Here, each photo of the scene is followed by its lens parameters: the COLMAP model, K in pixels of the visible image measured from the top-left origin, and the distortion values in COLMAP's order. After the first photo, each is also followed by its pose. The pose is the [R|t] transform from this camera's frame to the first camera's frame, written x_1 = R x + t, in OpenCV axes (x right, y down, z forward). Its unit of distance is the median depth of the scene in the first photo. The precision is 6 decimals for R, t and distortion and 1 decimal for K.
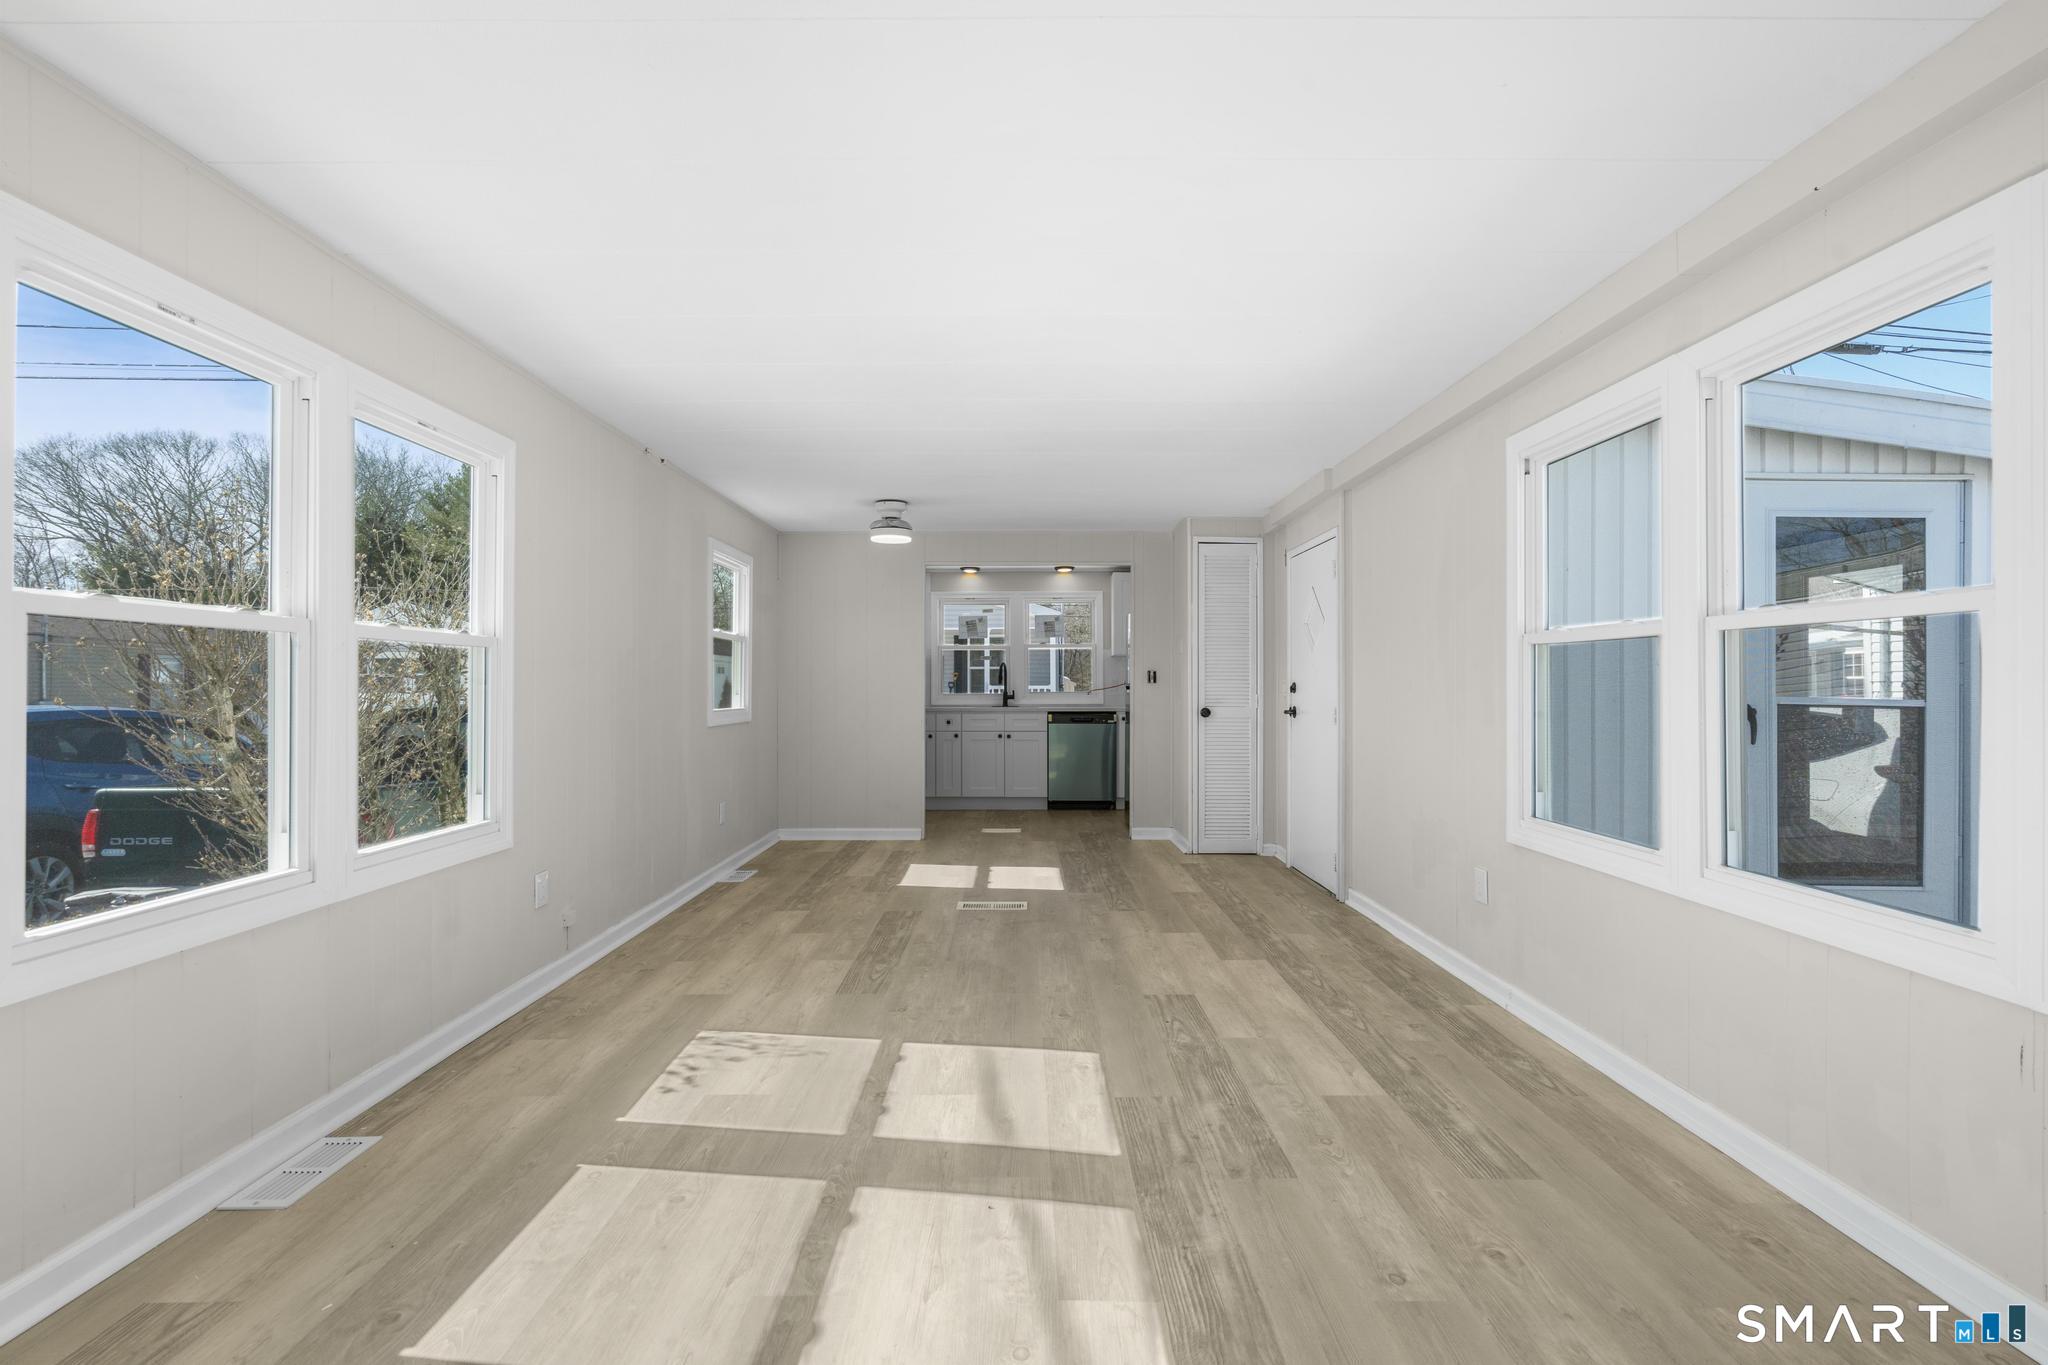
lens RADIAL K [[915.5, 0, 1020.3], [0, 915.5, 688.7], [0, 0, 1]] dist [-0.008384, 0.004723]
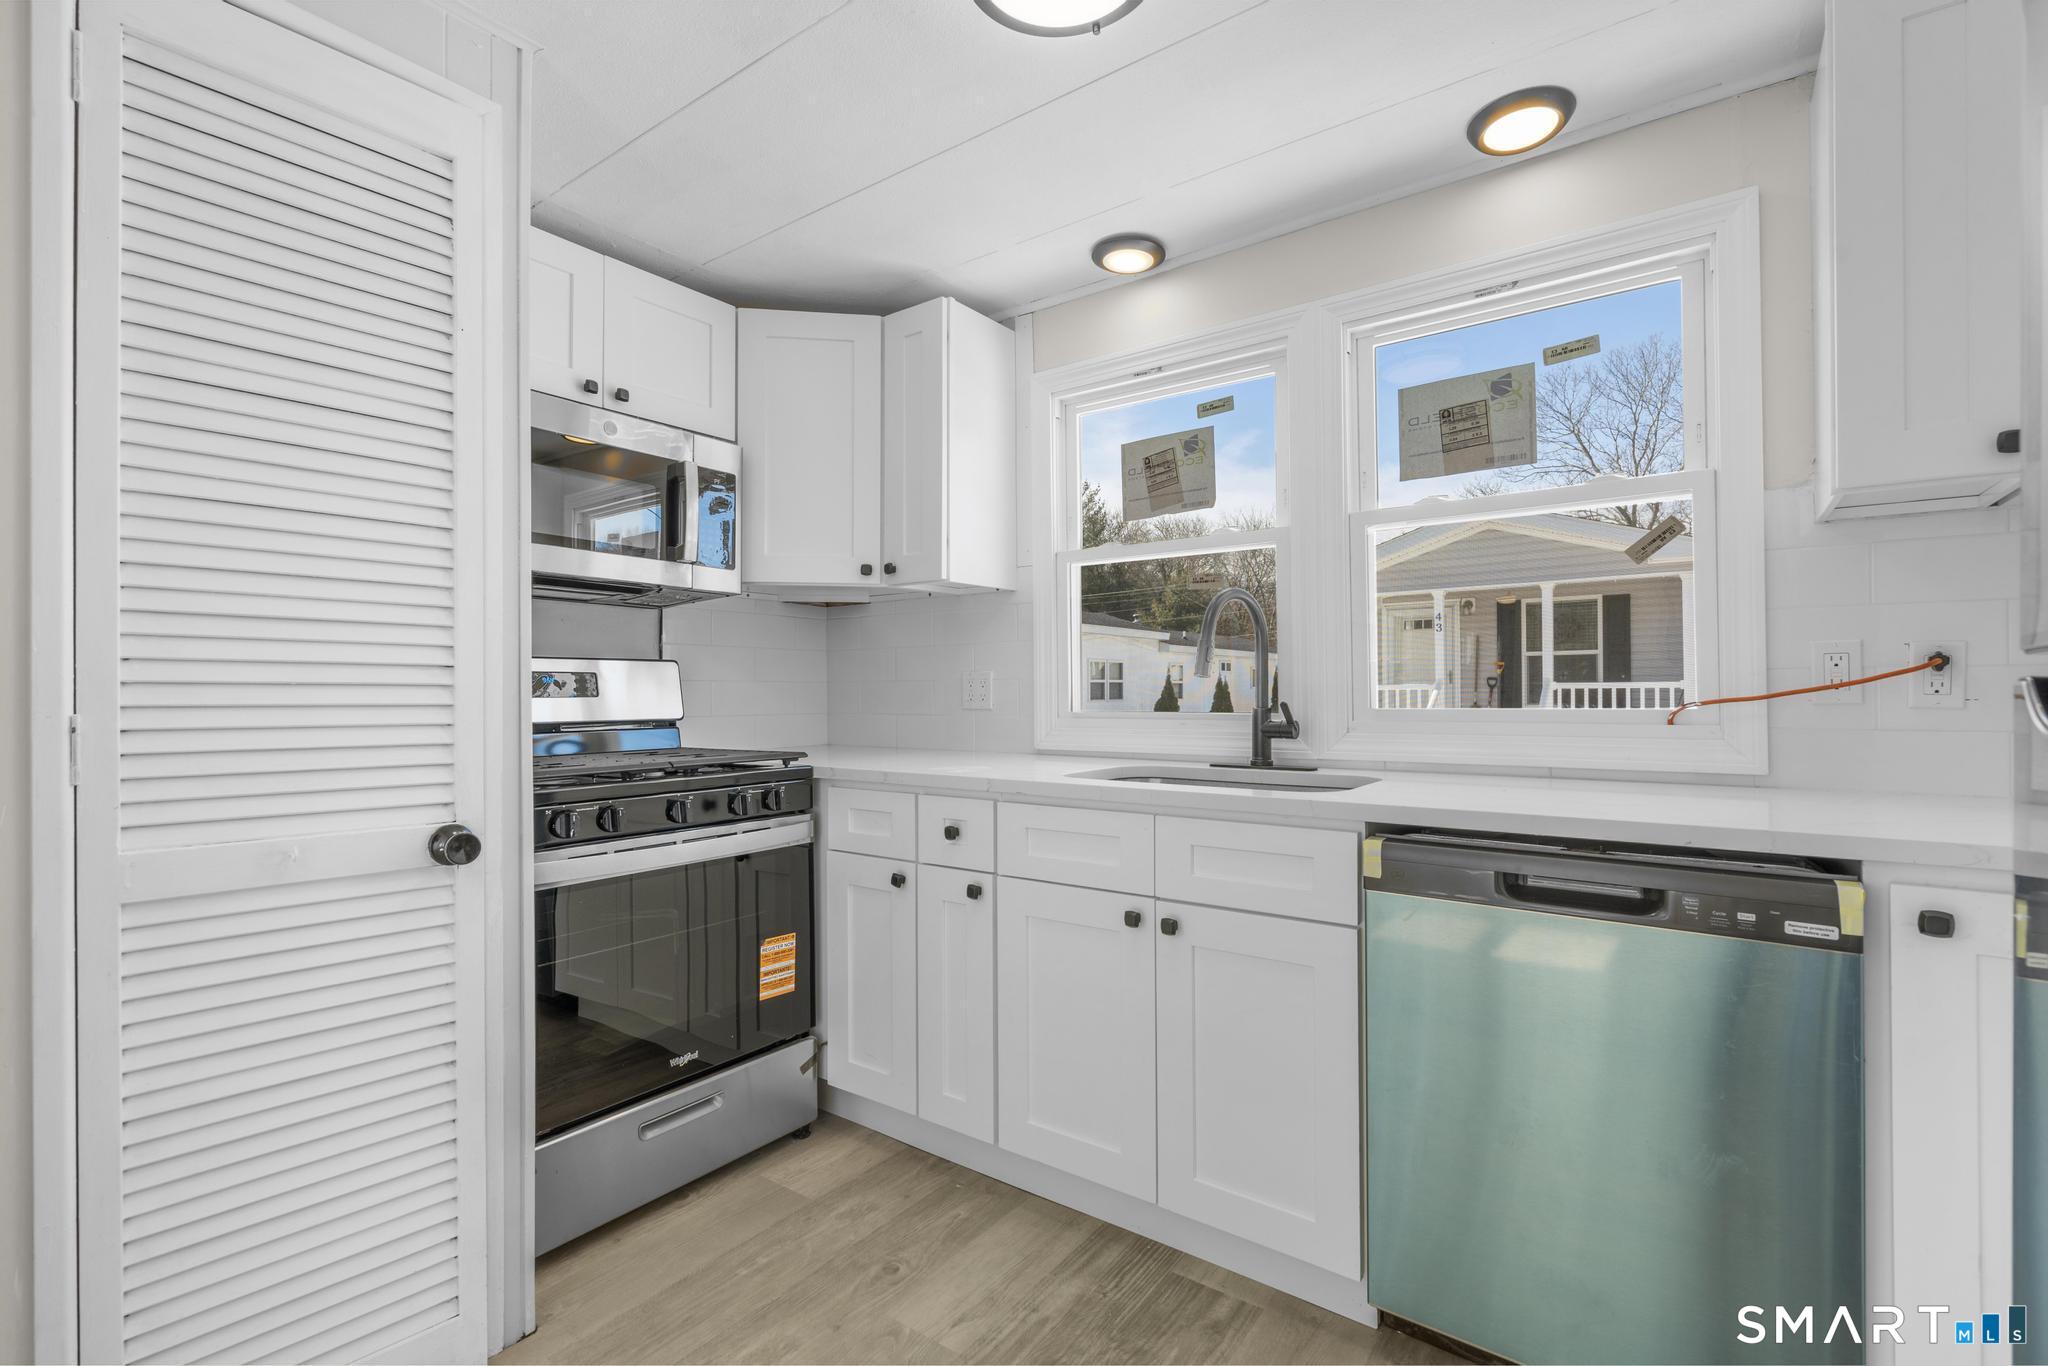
lens RADIAL K [[915.5, 0, 1020.3], [0, 915.5, 689.2], [0, 0, 1]] dist [-0.008384, 0.004723]
pose [[0.807272, -0.003122, -0.590172, 0.217727], [0.004152, 0.999991, 0.000390, -0.005964], [0.590165, -0.002765, 0.807278, 2.119366]]
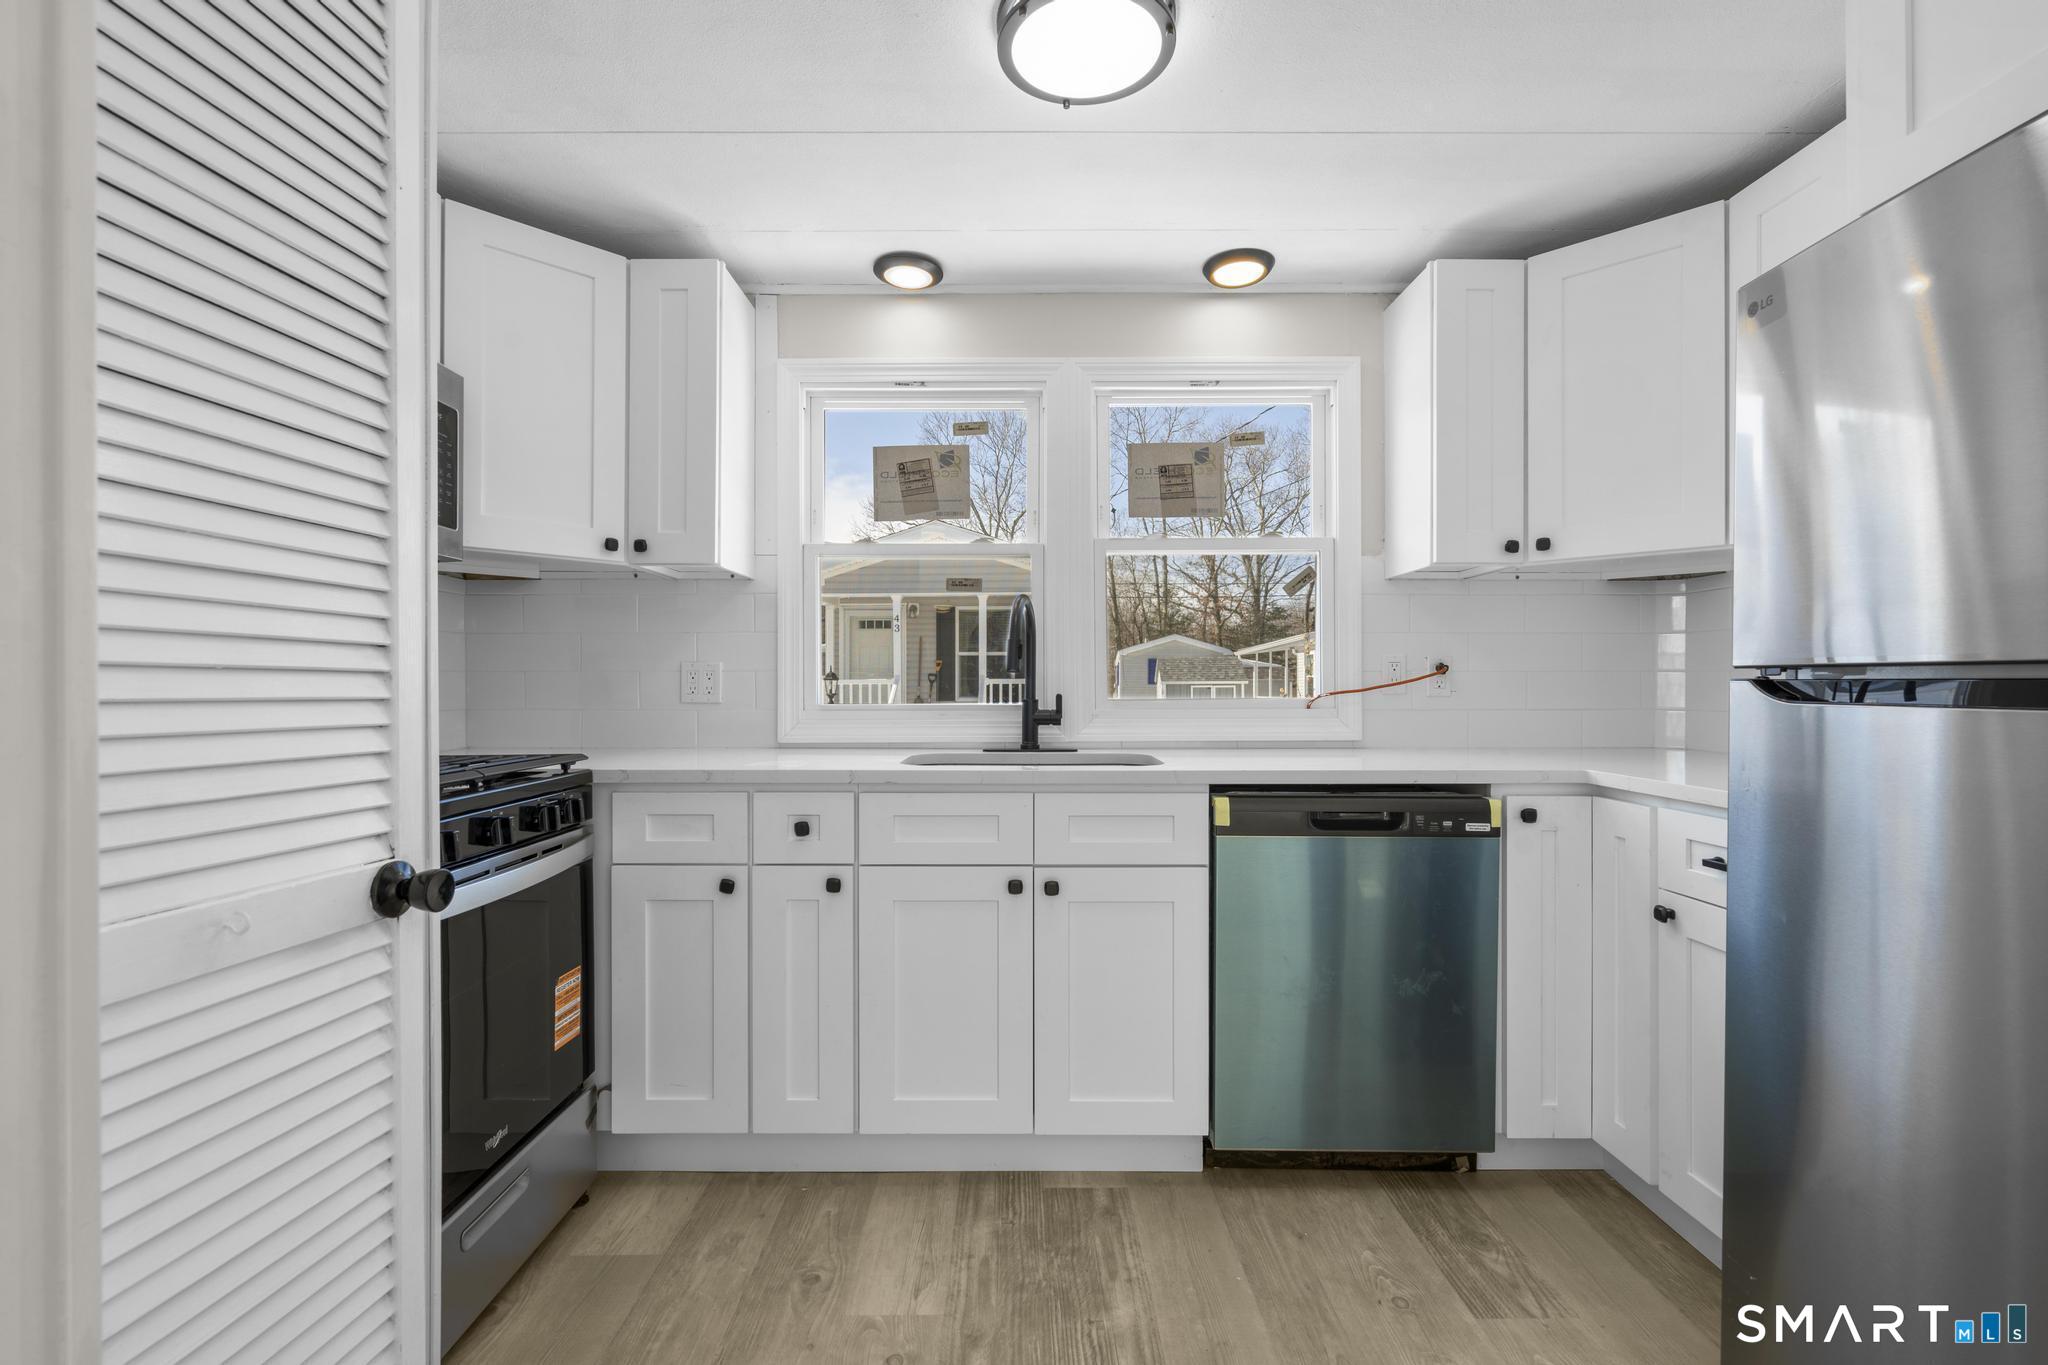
lens RADIAL K [[915.5, 0, 1020.3], [0, 915.5, 688.7], [0, 0, 1]] dist [-0.008384, 0.004723]
pose [[0.999998, 0.001456, 0.001011, -0.054978], [-0.001464, 0.999972, 0.007275, -0.005698], [-0.001000, -0.007277, 0.999973, 1.982947]]
